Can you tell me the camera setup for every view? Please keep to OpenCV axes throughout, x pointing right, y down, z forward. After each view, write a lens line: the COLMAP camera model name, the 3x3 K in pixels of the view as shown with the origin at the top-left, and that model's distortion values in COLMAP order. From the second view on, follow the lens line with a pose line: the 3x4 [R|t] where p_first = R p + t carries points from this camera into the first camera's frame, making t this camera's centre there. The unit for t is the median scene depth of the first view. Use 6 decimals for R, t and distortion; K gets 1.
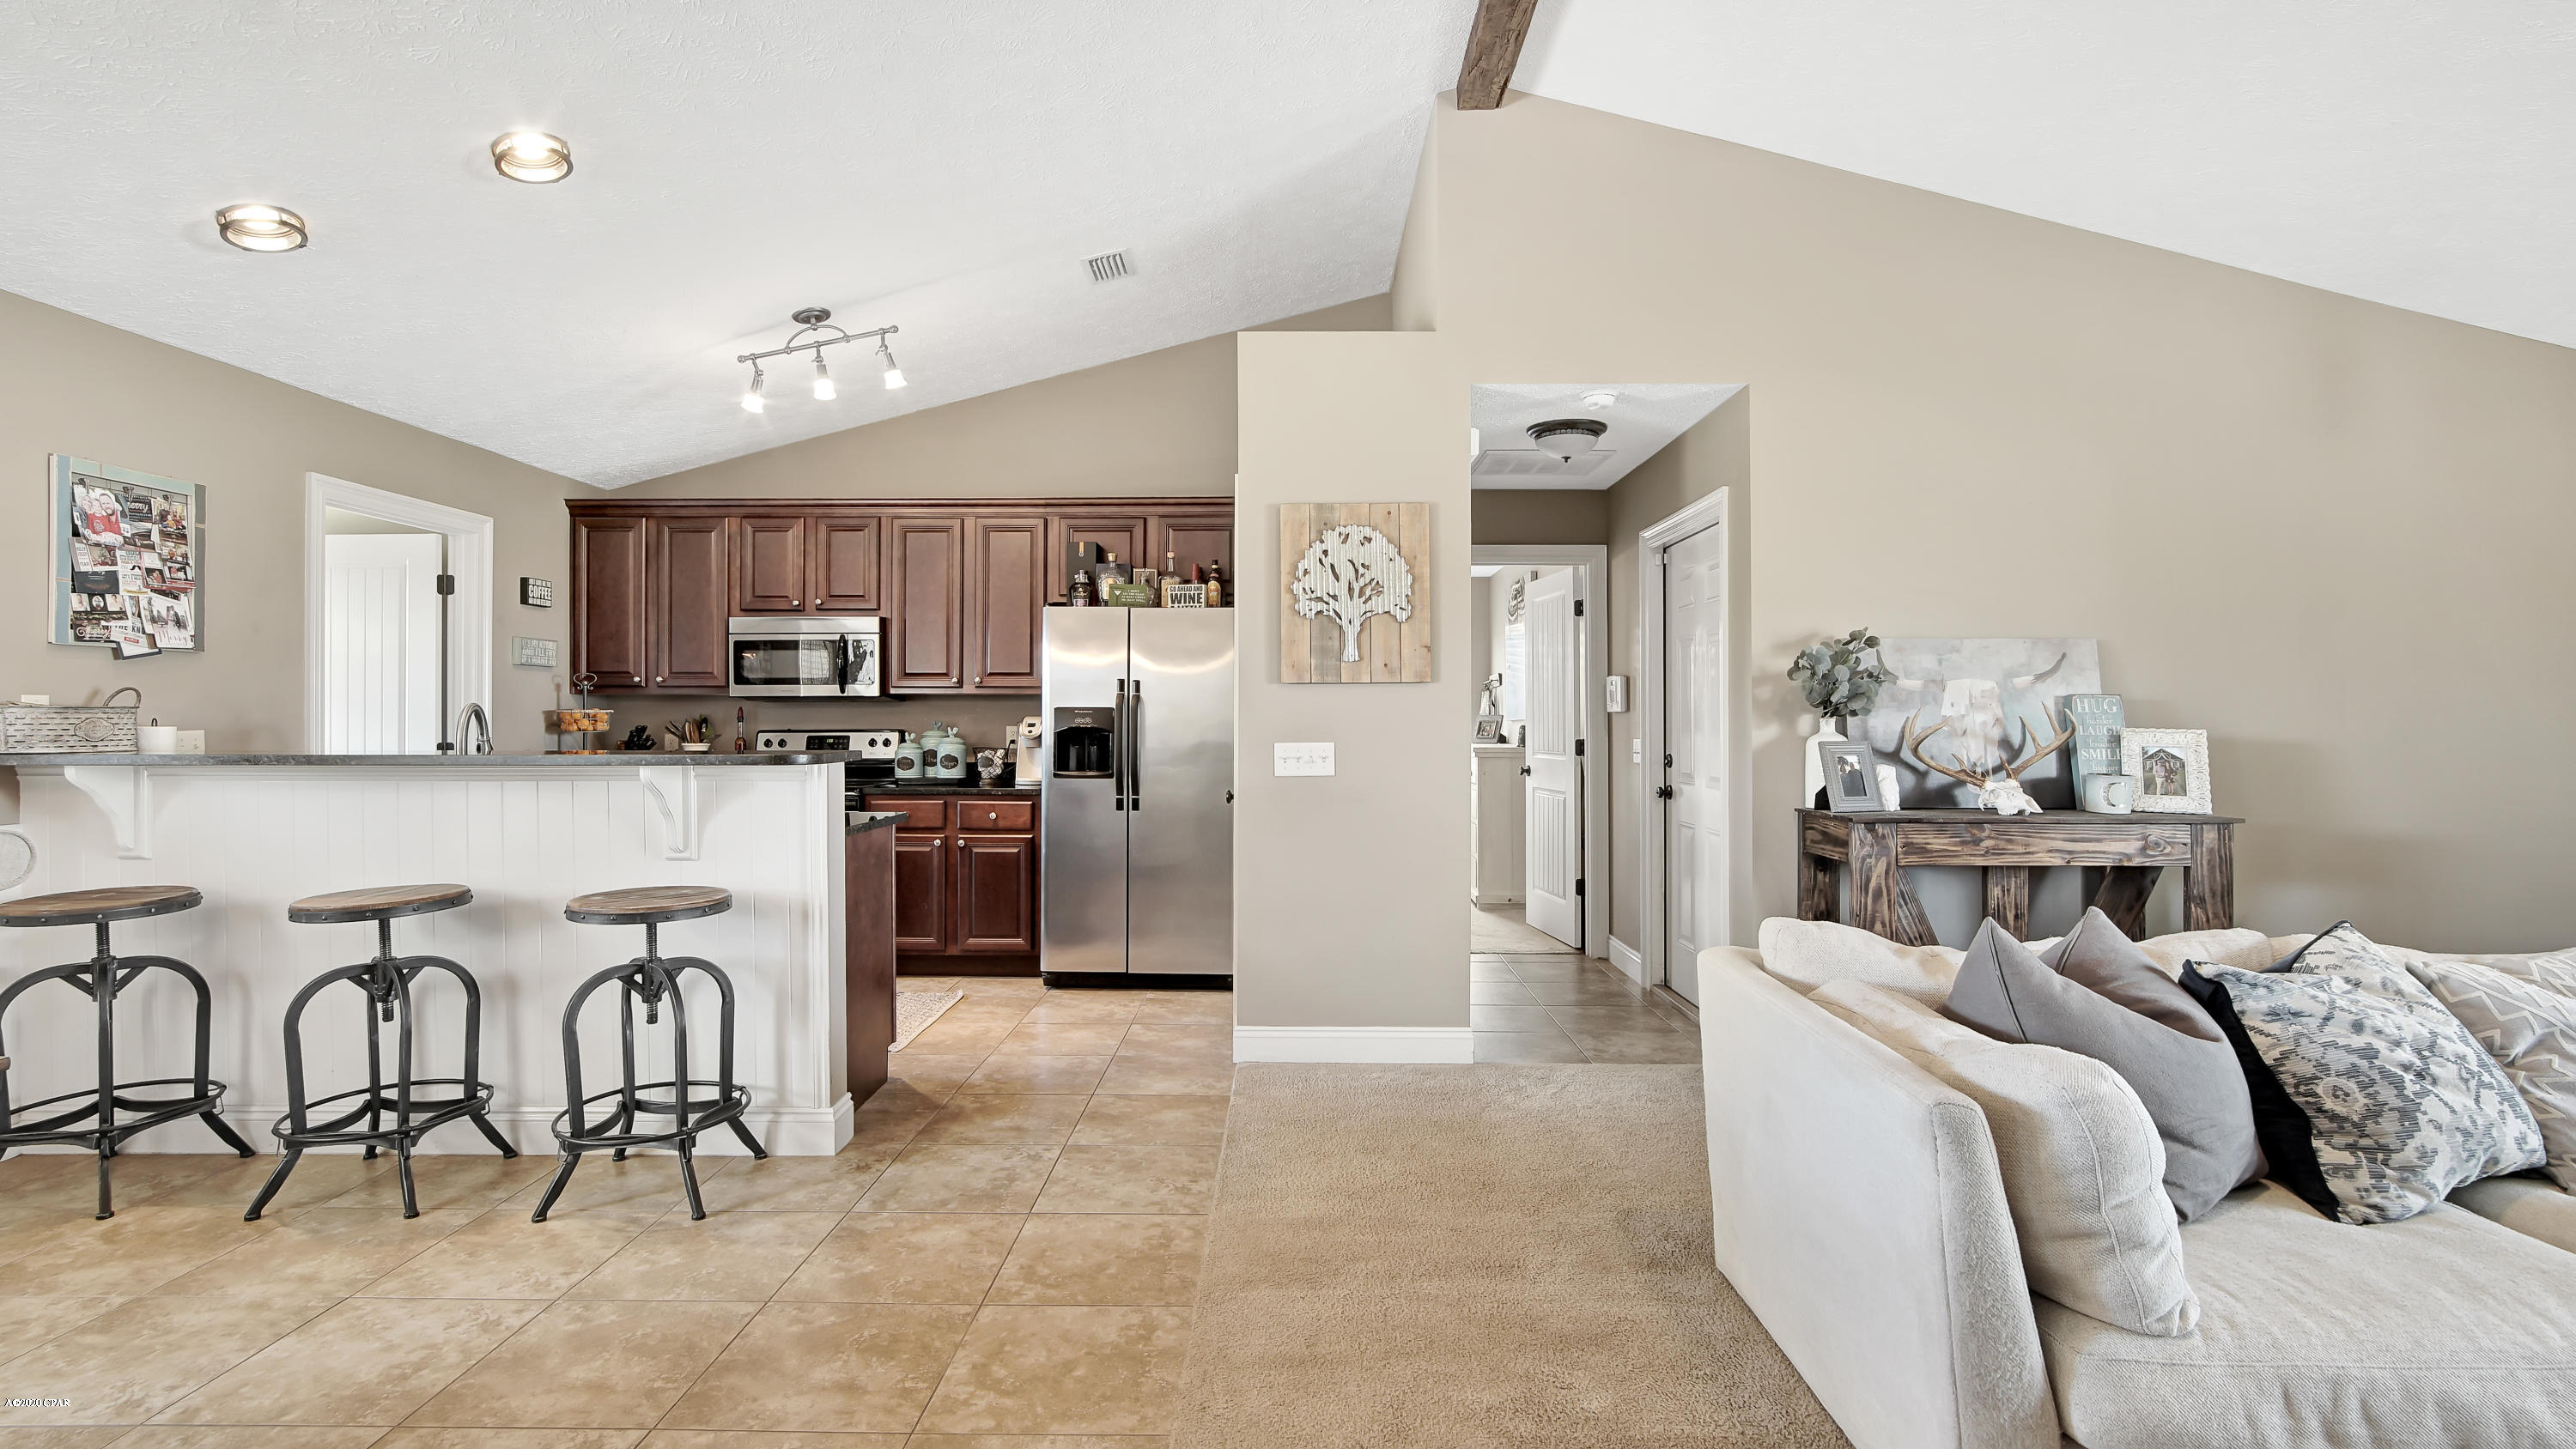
lens RADIAL K [[1202.4, 0, 1213.0], [0, 1202.4, 728.4], [0, 0, 1]] dist [-0.008285, 0.002276]
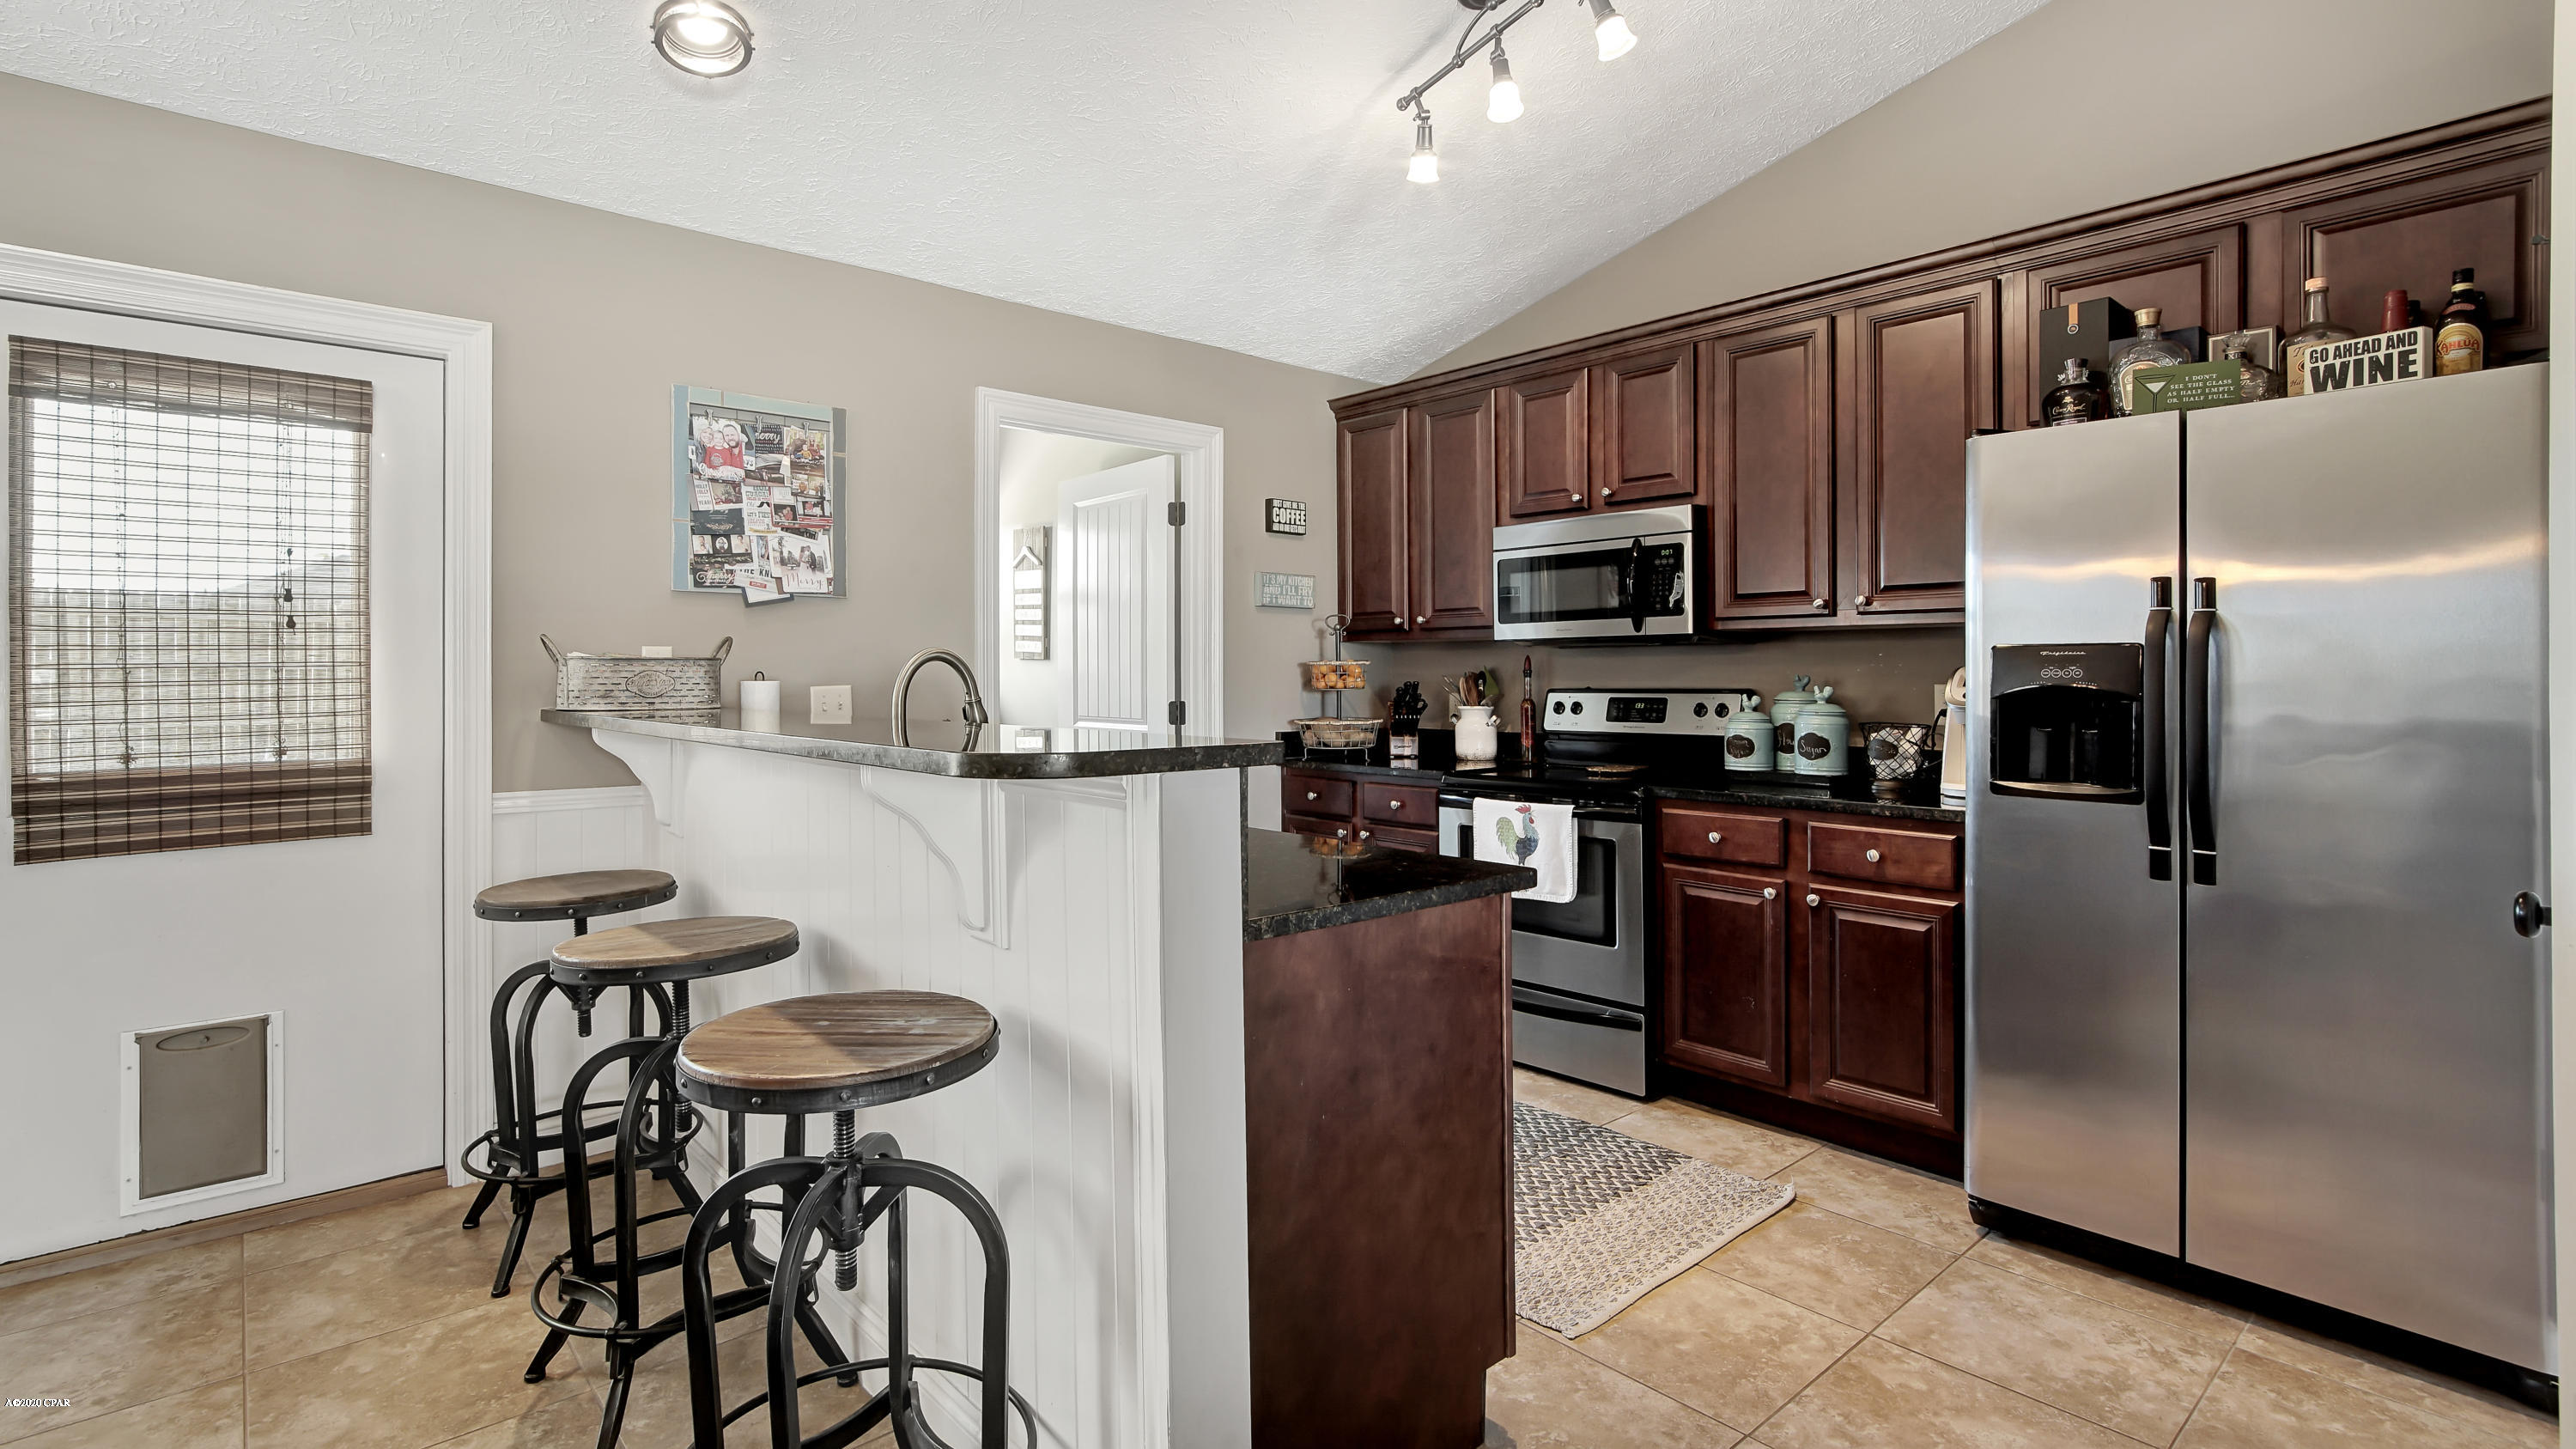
lens RADIAL K [[1202.7, 0, 1261.4], [0, 1202.7, 662.2], [0, 0, 1]] dist [-0.008285, 0.002276]
pose [[0.700532, -0.008616, -0.713569, 0.005206], [-0.004278, 0.999858, -0.016273, -0.002299], [0.713608, 0.014452, 0.700396, 0.544292]]
